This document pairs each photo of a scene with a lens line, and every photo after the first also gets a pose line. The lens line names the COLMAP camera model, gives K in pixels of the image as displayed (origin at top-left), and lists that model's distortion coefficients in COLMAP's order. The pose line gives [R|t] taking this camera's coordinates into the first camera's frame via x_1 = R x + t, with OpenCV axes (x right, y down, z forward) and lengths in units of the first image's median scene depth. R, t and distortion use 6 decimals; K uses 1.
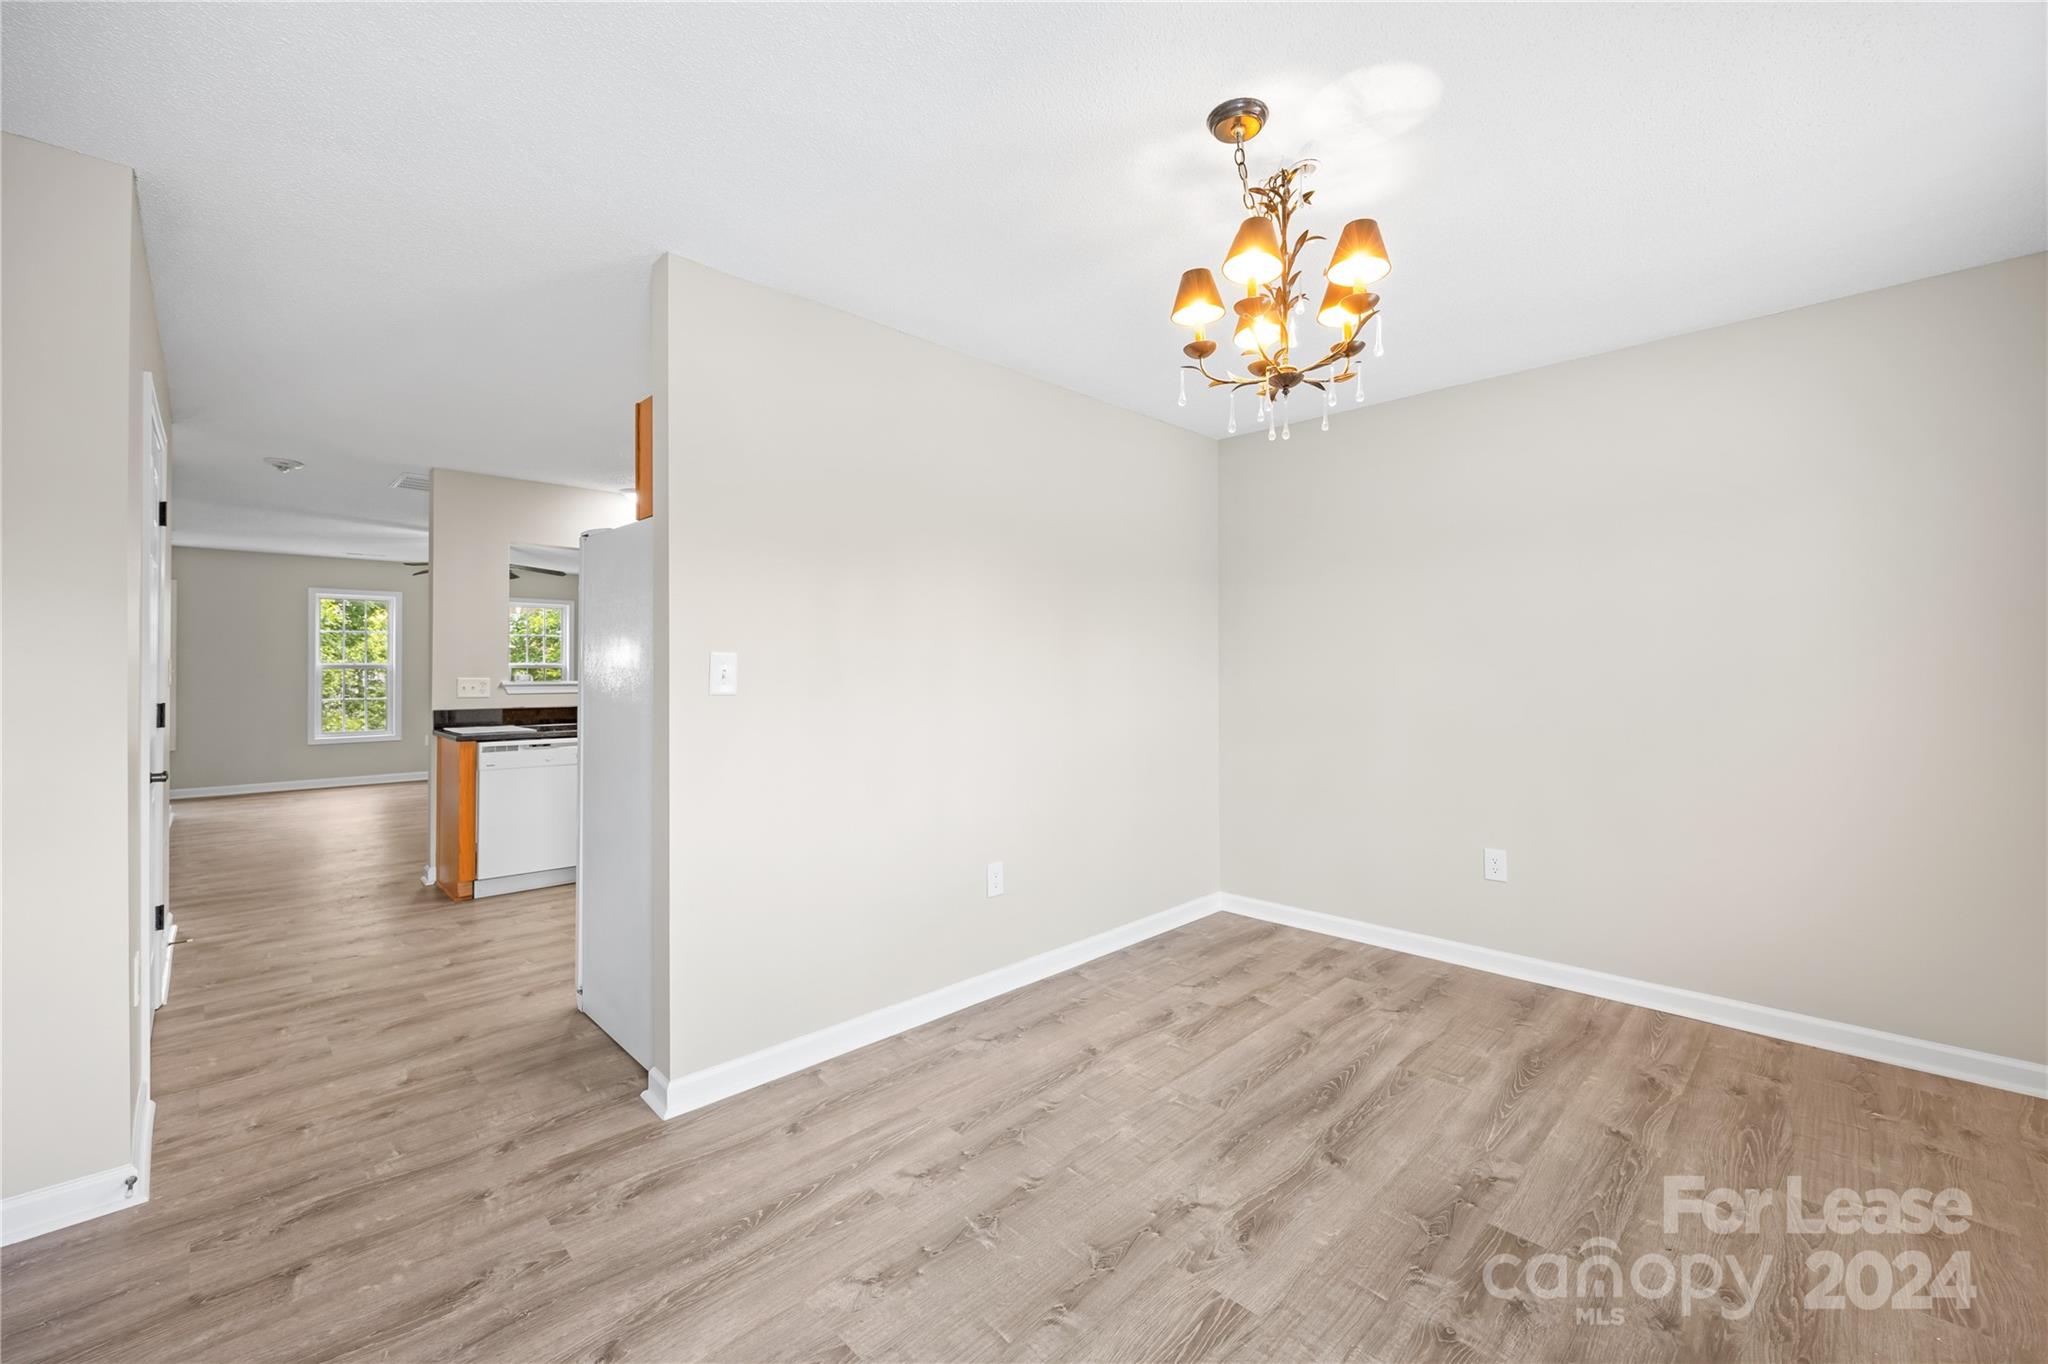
lens RADIAL K [[820.2, 0, 1030.3], [0, 820.2, 663.8], [0, 0, 1]] dist [-0.002357, 0.000195]
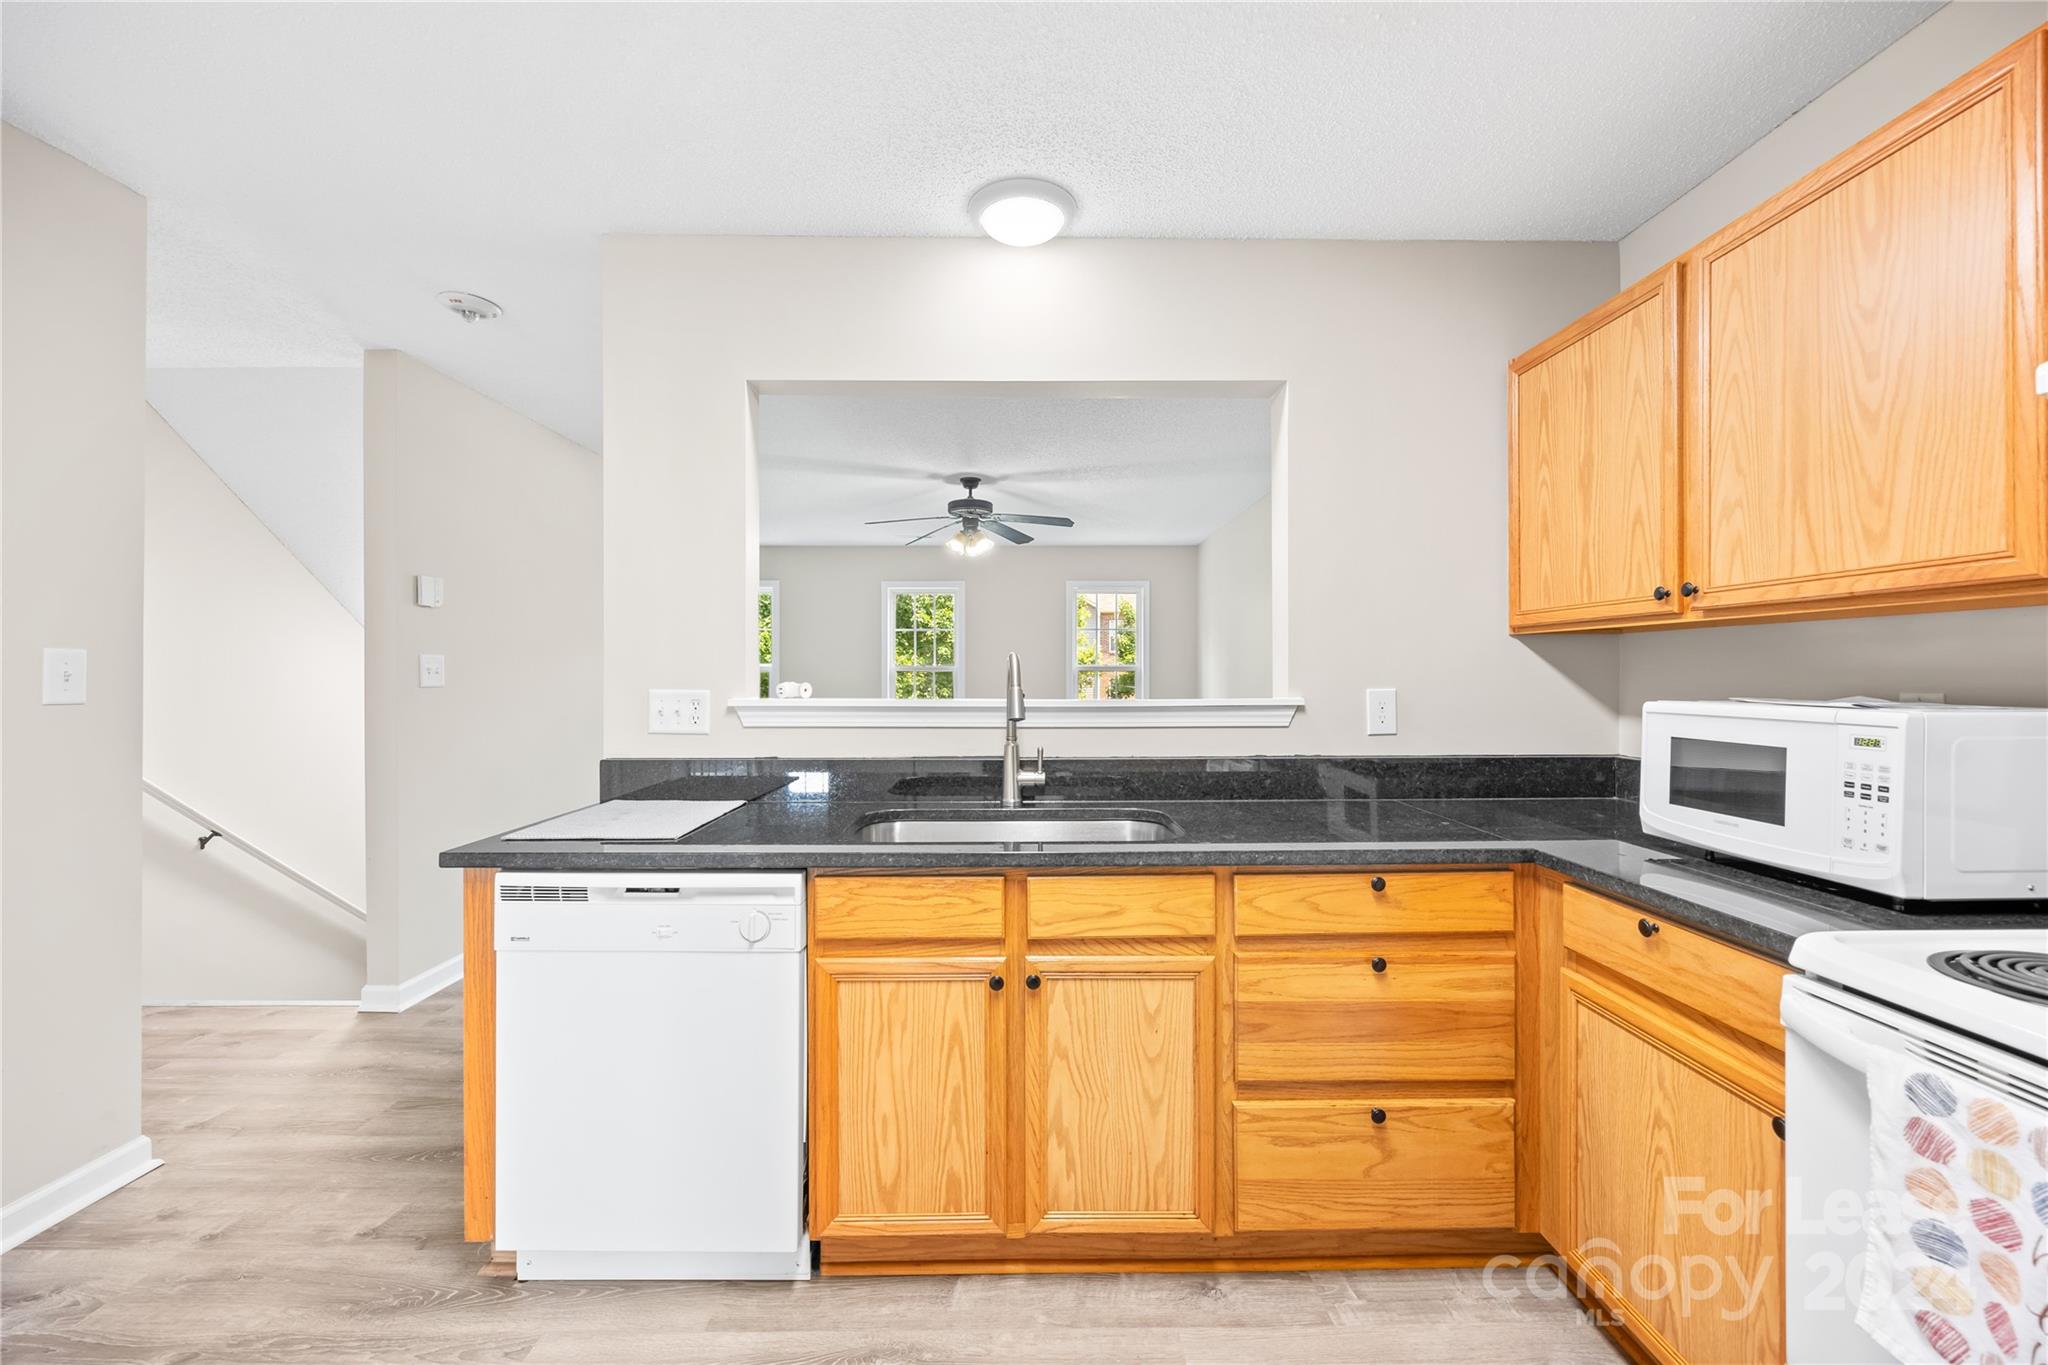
lens RADIAL K [[820.2, 0, 1071.8], [0, 820.2, 673.1], [0, 0, 1]] dist [-0.002357, 0.000195]
pose [[0.717199, -0.002232, -0.696865, -0.205013], [0.008504, 0.999948, 0.005549, 0.006701], [0.696817, -0.009906, 0.717181, 0.797515]]
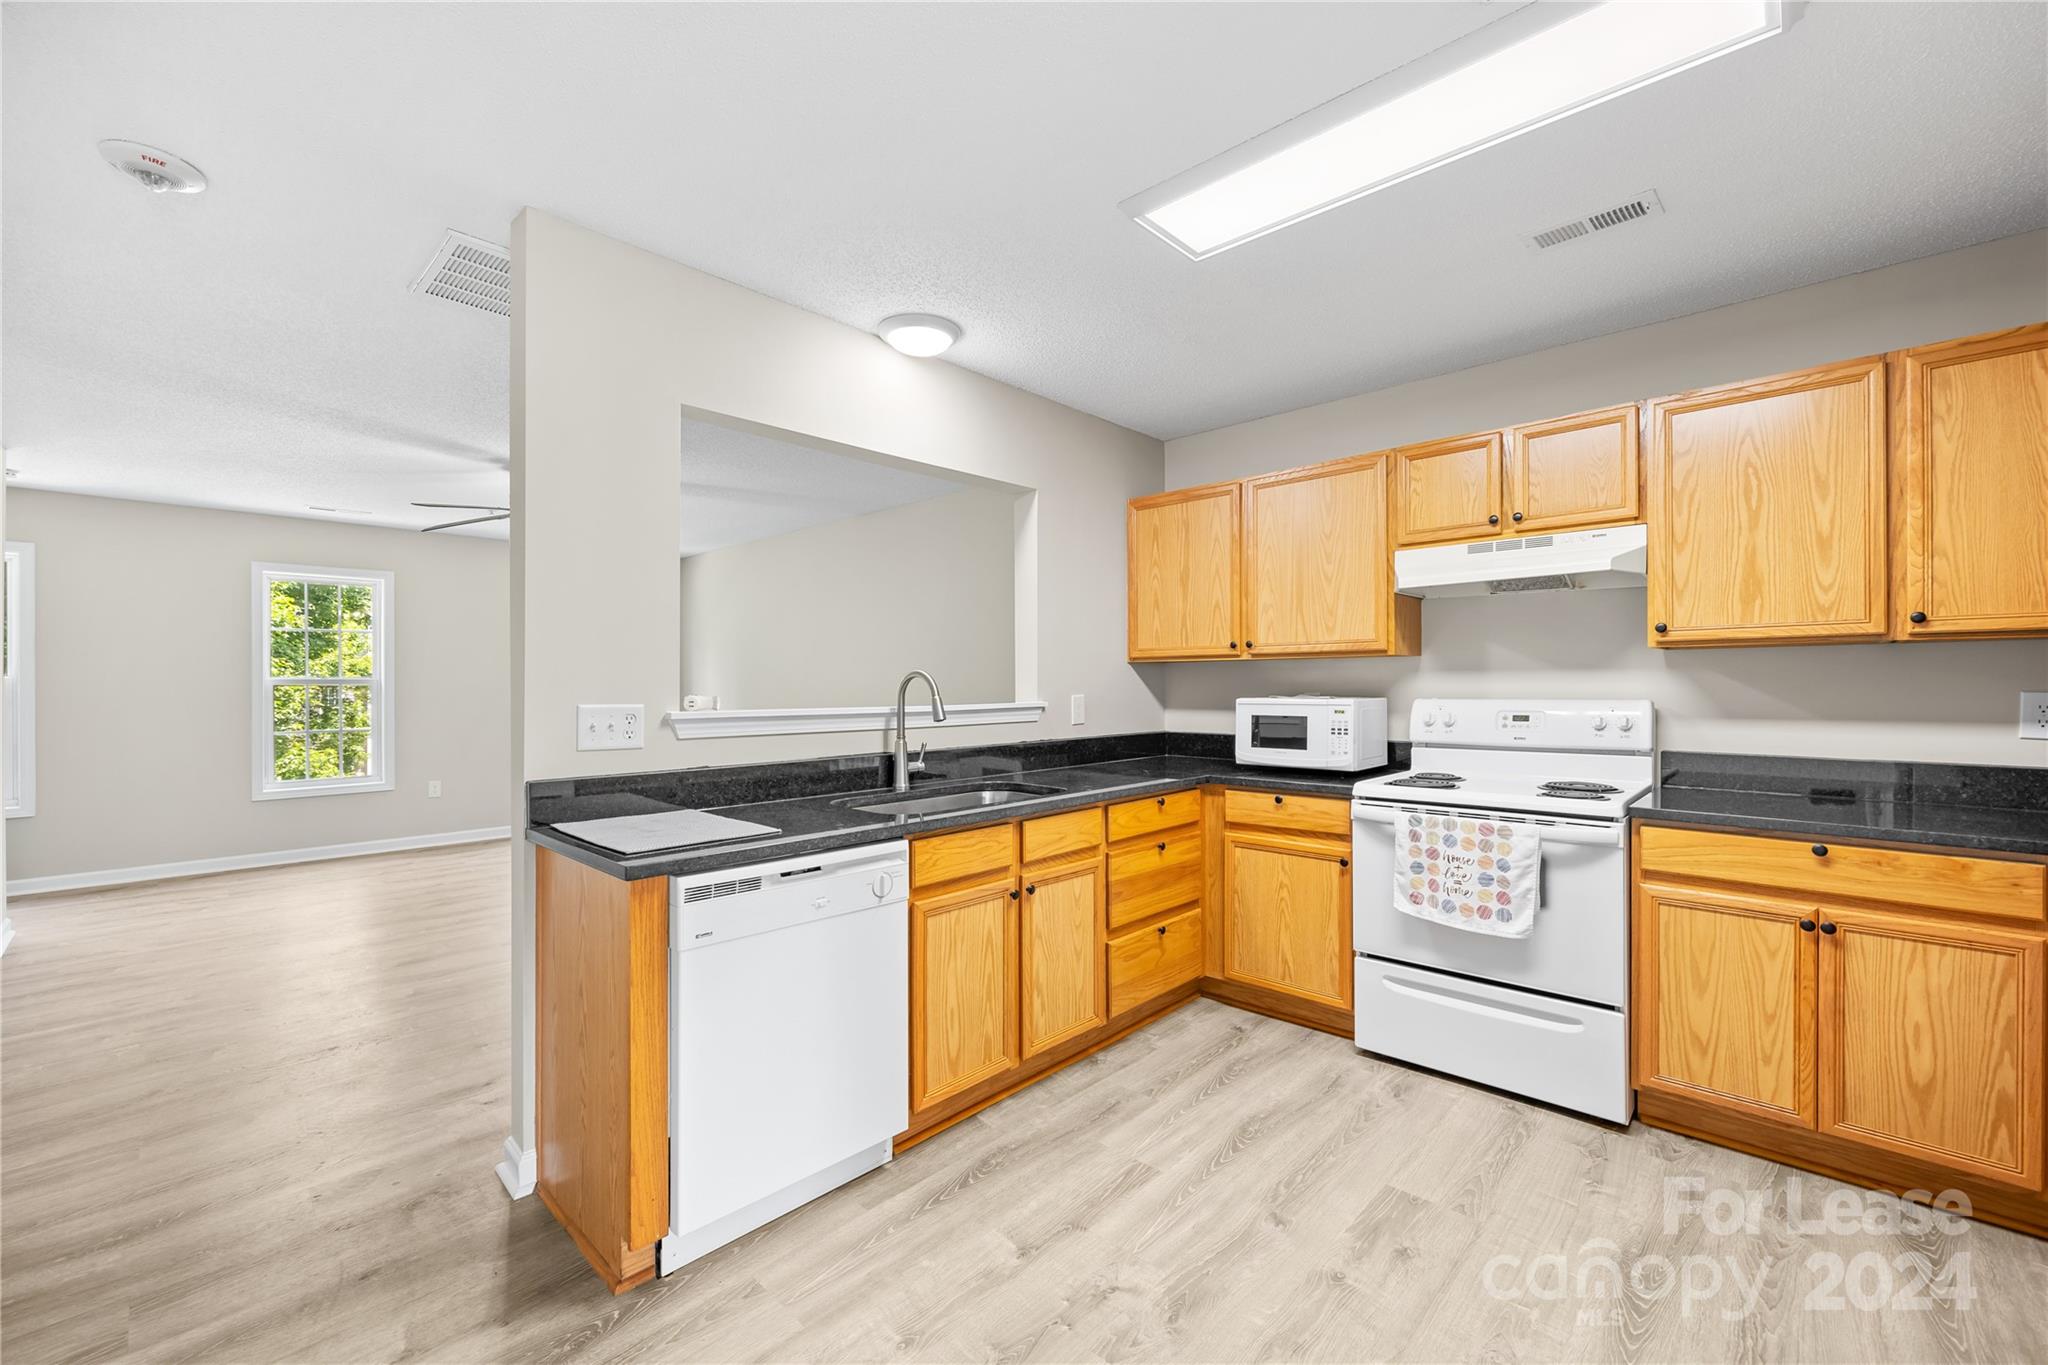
lens RADIAL K [[820.2, 0, 1043.9], [0, 820.2, 685.6], [0, 0, 1]] dist [-0.002357, 0.000195]
pose [[0.999349, -0.006123, 0.035562, -0.447208], [0.005735, 0.999923, 0.011018, 0.003114], [-0.035627, -0.010807, 0.999307, 0.534050]]
